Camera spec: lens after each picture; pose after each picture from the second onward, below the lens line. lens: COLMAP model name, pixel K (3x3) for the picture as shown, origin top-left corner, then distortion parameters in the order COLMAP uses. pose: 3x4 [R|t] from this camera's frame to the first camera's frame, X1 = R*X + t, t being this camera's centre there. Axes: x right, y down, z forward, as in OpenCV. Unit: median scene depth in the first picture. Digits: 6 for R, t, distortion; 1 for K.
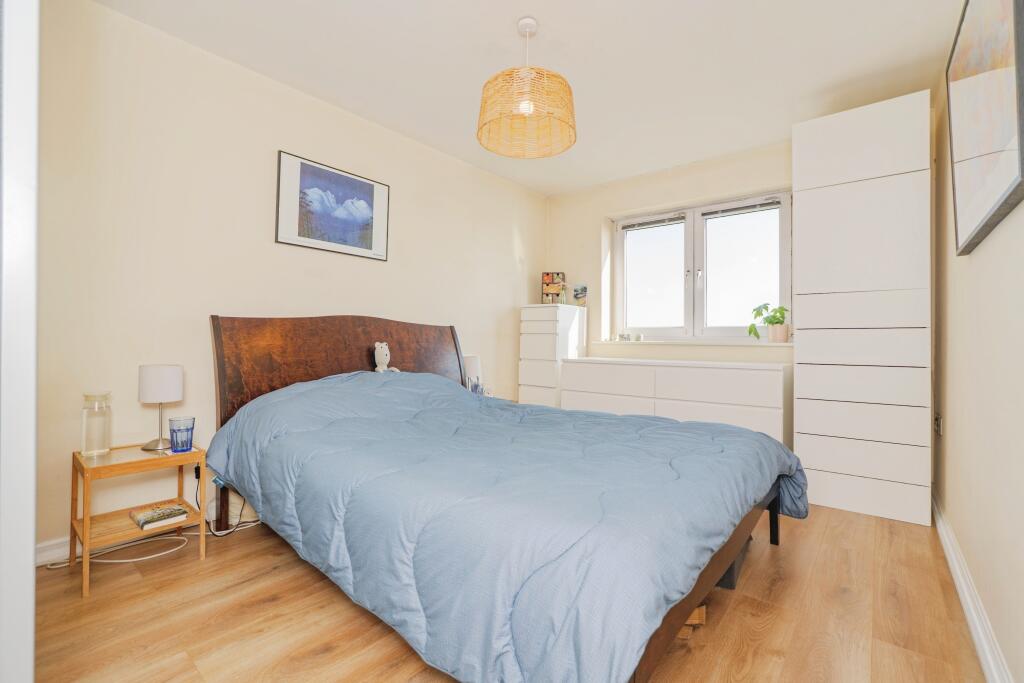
lens RADIAL K [[460.3, 0, 512.0], [0, 460.3, 341.5], [0, 0, 1]] dist [-0.001618, -0.000071]
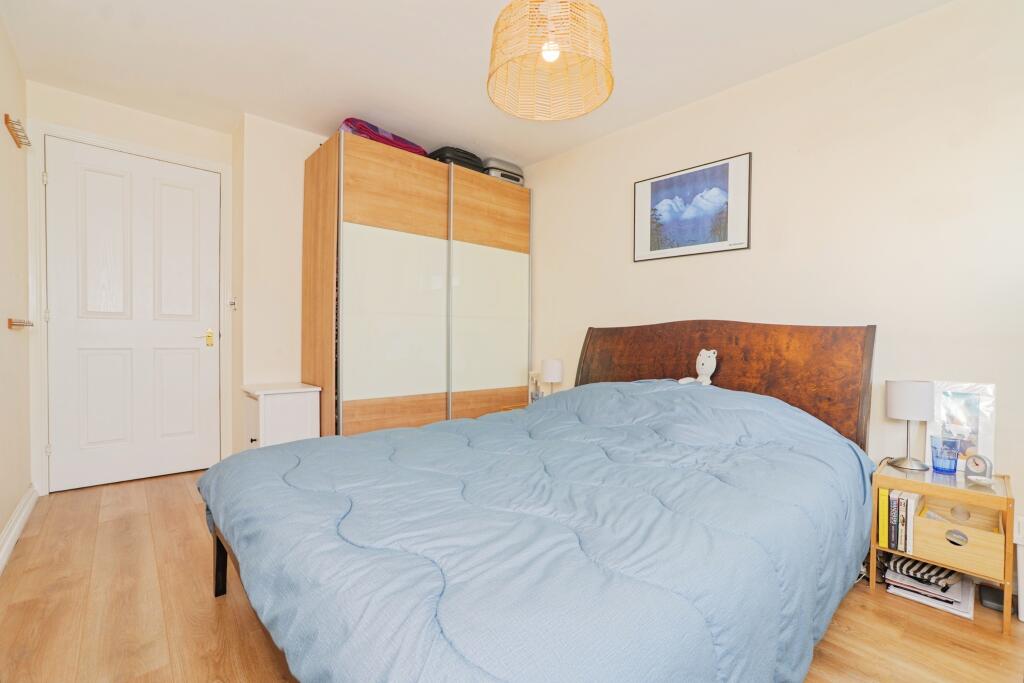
lens RADIAL K [[460.3, 0, 512.0], [0, 460.3, 341.5], [0, 0, 1]] dist [-0.001618, -0.000071]
pose [[-0.137474, -0.000246, -0.990505, 0.623507], [-0.013535, 0.999907, 0.001630, -0.009799], [0.990413, 0.013631, -0.137465, 0.770891]]
